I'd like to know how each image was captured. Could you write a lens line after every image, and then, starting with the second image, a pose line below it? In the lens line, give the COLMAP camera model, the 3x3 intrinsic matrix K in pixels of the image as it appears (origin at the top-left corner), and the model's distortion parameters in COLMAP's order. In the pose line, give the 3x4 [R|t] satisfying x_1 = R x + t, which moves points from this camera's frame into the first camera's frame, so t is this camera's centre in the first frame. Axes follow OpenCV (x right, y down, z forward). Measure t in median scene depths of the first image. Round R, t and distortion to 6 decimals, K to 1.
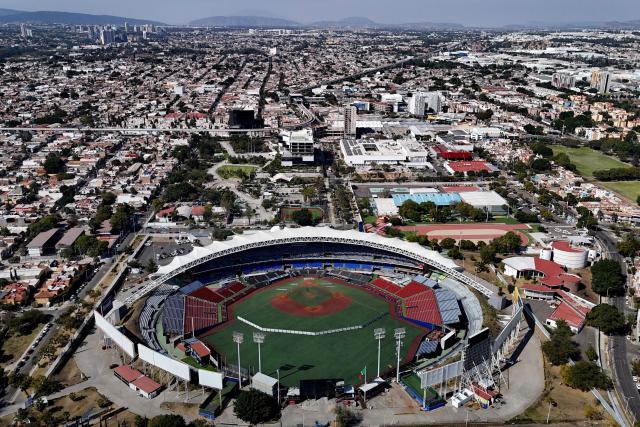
lens RADIAL K [[553.2, 0, 318.3], [0, 553.2, 213.4], [0, 0, 1]] dist [0.056406, -0.000543]
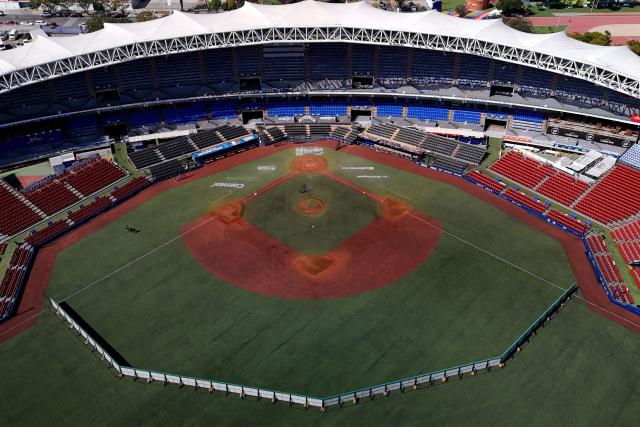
lens RADIAL K [[553.2, 0, 322.3], [0, 553.2, 213.7], [0, 0, 1]] dist [0.056406, -0.000543]
pose [[0.999782, 0.013409, -0.015995, -0.002187], [-0.007999, 0.953994, 0.299720, 0.050565], [0.019278, -0.299527, 0.953893, 0.660489]]
